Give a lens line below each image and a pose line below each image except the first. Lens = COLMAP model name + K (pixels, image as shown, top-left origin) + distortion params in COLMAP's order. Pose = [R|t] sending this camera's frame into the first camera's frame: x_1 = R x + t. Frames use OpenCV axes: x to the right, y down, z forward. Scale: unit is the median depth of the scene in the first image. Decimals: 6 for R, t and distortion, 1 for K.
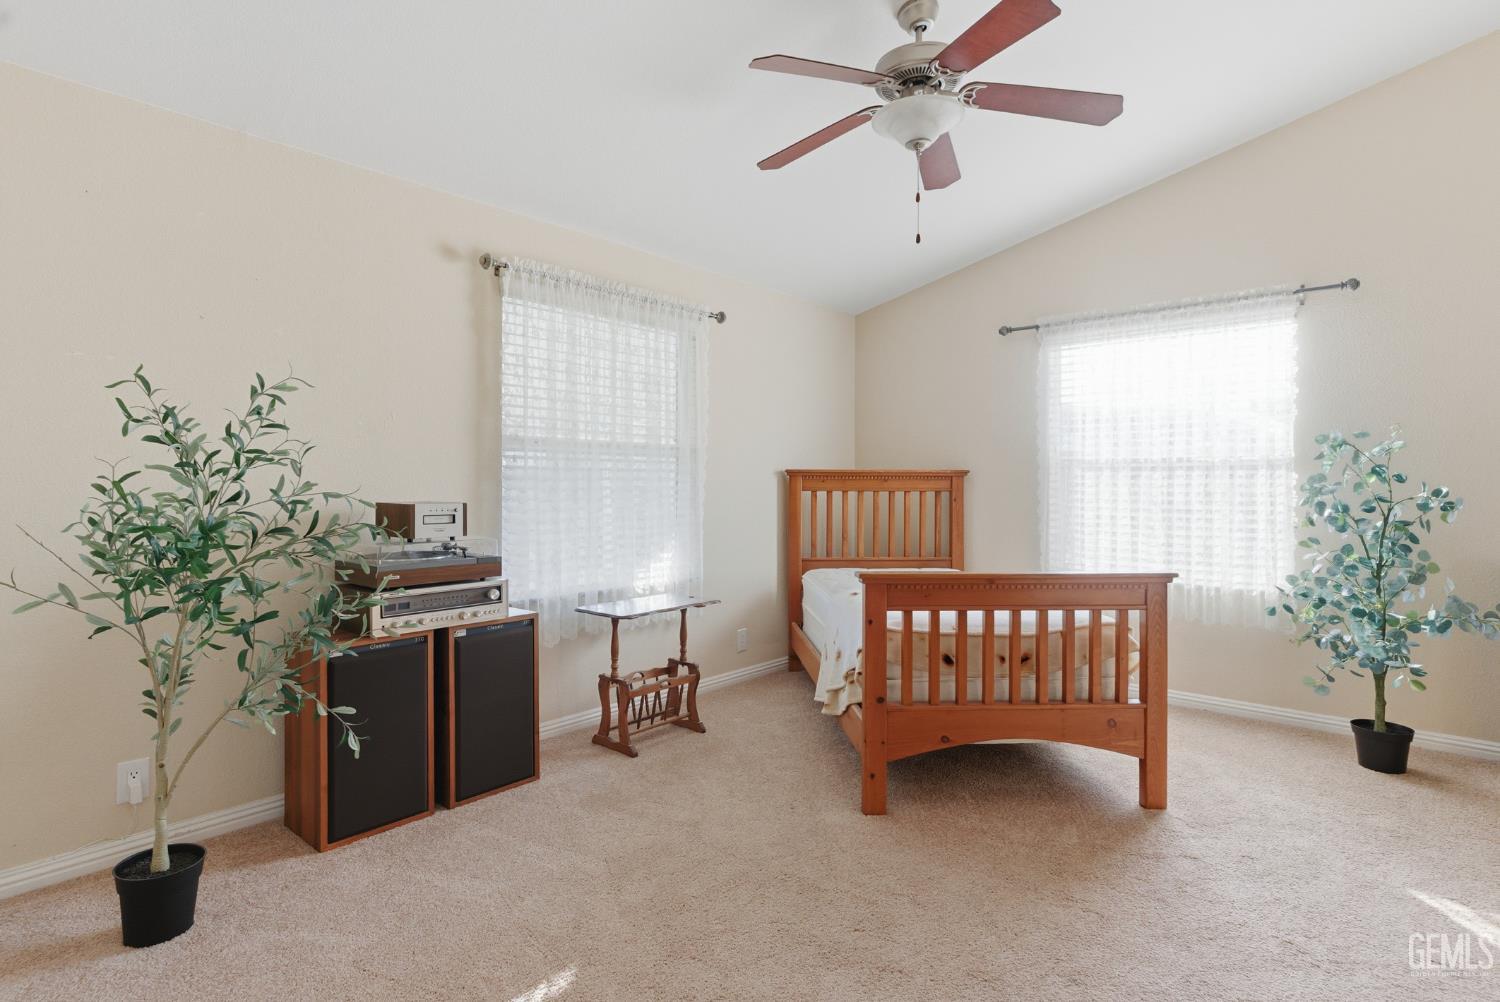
lens RADIAL K [[734.9, 0, 740.4], [0, 734.9, 497.4], [0, 0, 1]] dist [-0.006726, -0.002133]
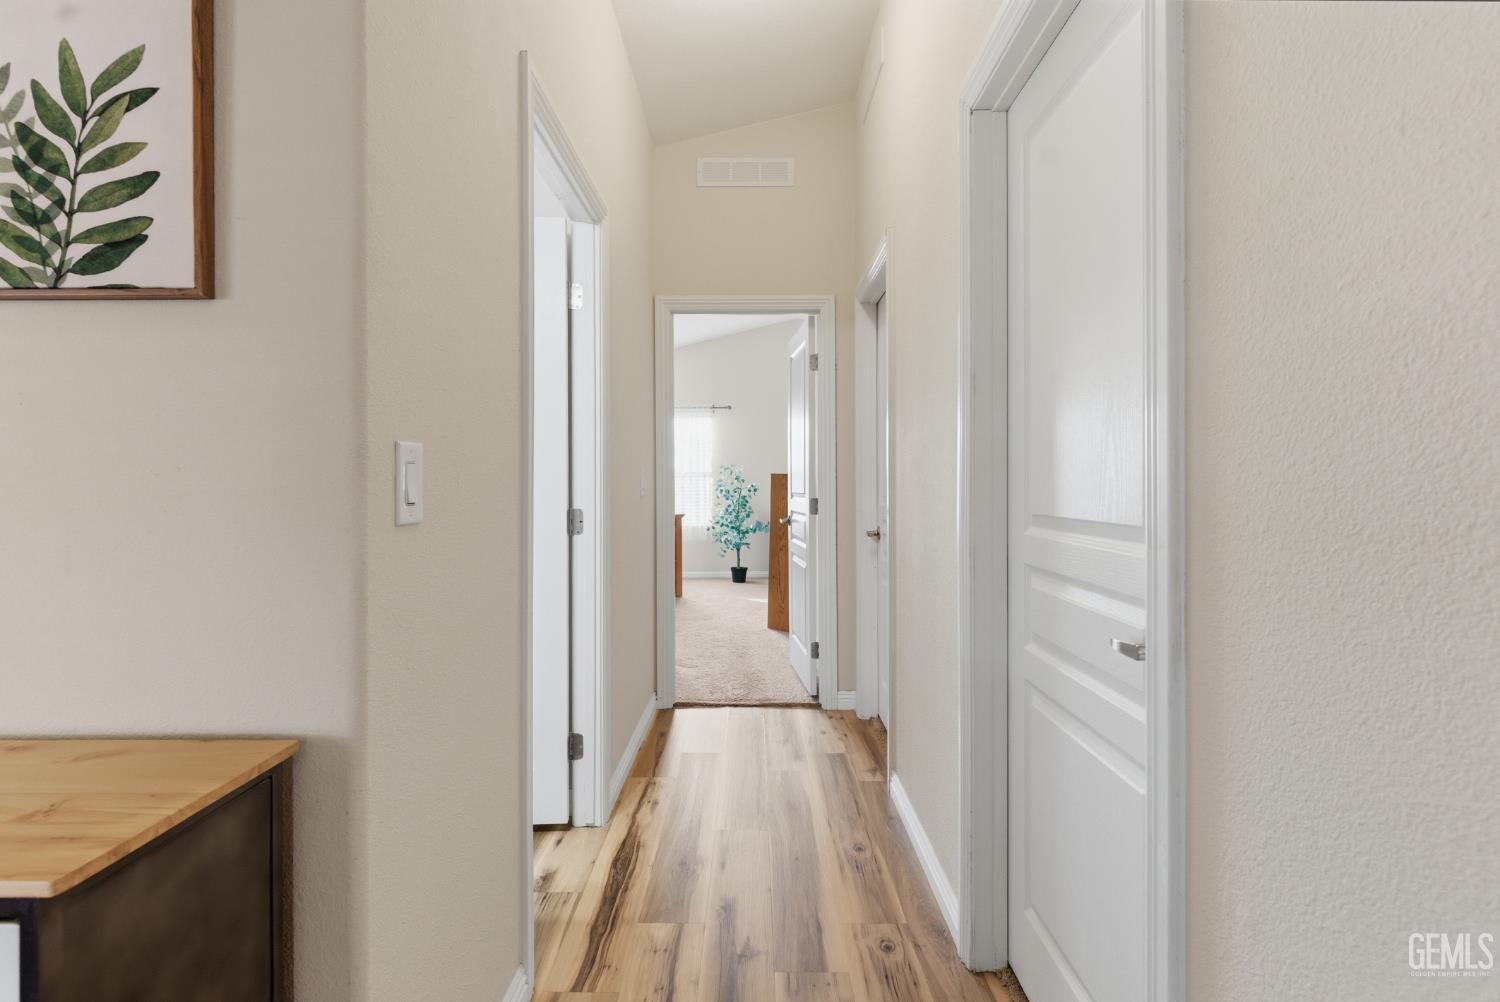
lens RADIAL K [[734.9, 0, 749.7], [0, 734.9, 495.9], [0, 0, 1]] dist [-0.006726, -0.002133]
pose [[0.737583, 0.003100, 0.675250, -1.026258], [0.007206, 0.999896, -0.012461, 0.069300], [-0.675218, 0.014057, 0.737484, -1.145371]]
